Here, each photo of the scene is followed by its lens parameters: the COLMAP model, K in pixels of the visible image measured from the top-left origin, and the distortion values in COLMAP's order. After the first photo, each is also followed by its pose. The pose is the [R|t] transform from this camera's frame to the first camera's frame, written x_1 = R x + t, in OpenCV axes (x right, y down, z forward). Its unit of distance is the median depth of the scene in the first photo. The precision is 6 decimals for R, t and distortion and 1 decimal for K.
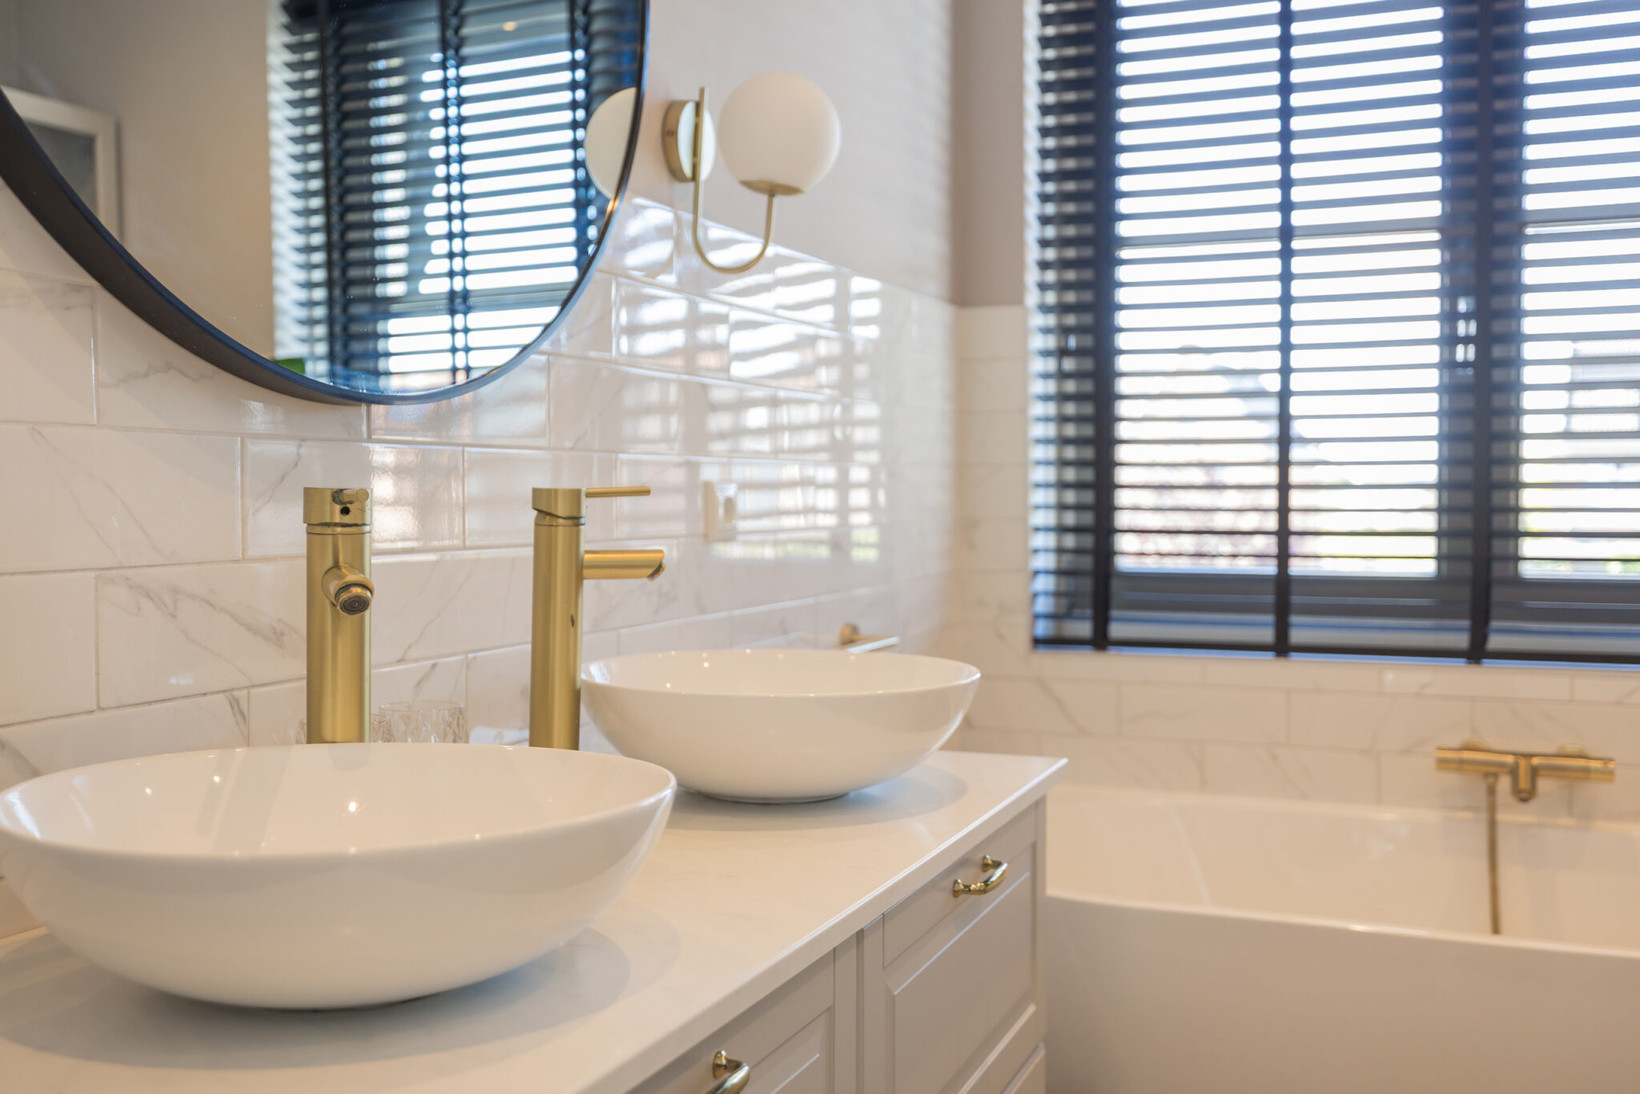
lens RADIAL K [[1653.3, 0, 823.9], [0, 1653.3, 544.4], [0, 0, 1]] dist [0.010821, 0.000000]
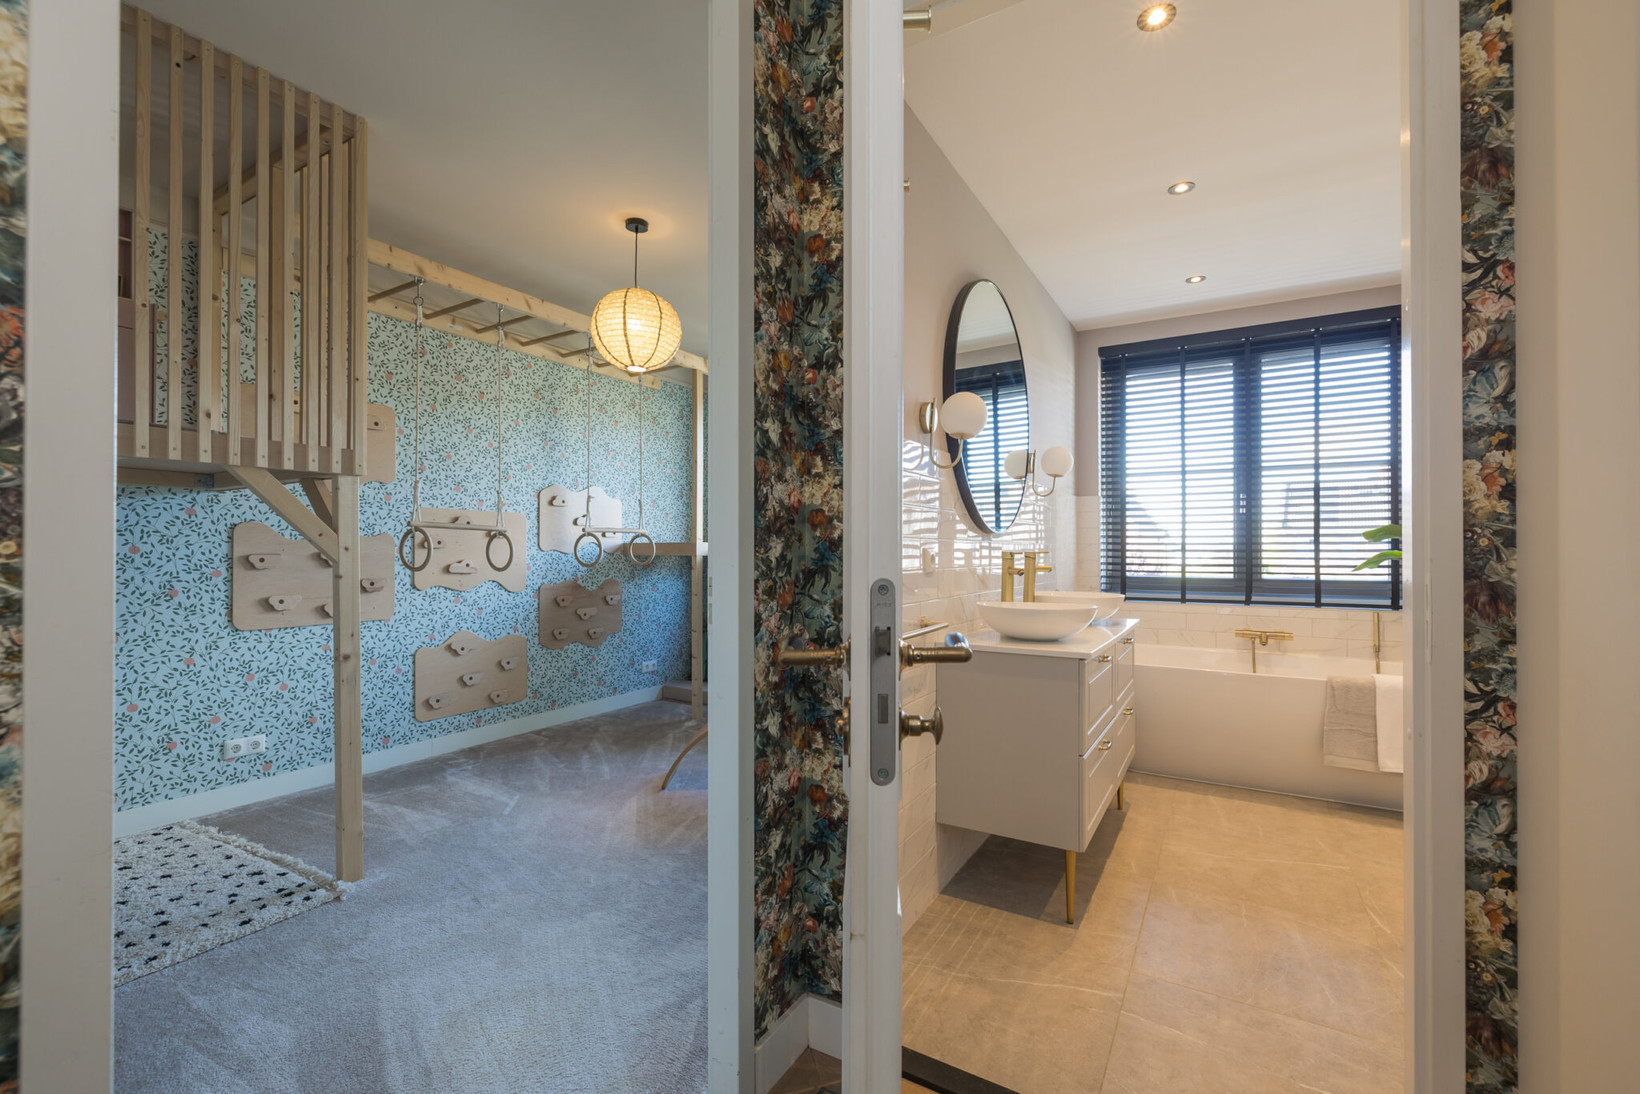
lens RADIAL K [[702.7, 0, 818.5], [0, 702.7, 545.3], [0, 0, 1]] dist [-0.003632, 0.001041]
pose [[0.986274, 0.003544, -0.165077, -0.208220], [-0.010111, 0.999190, -0.038959, 0.015388], [0.164805, 0.040093, 0.985511, -0.497876]]
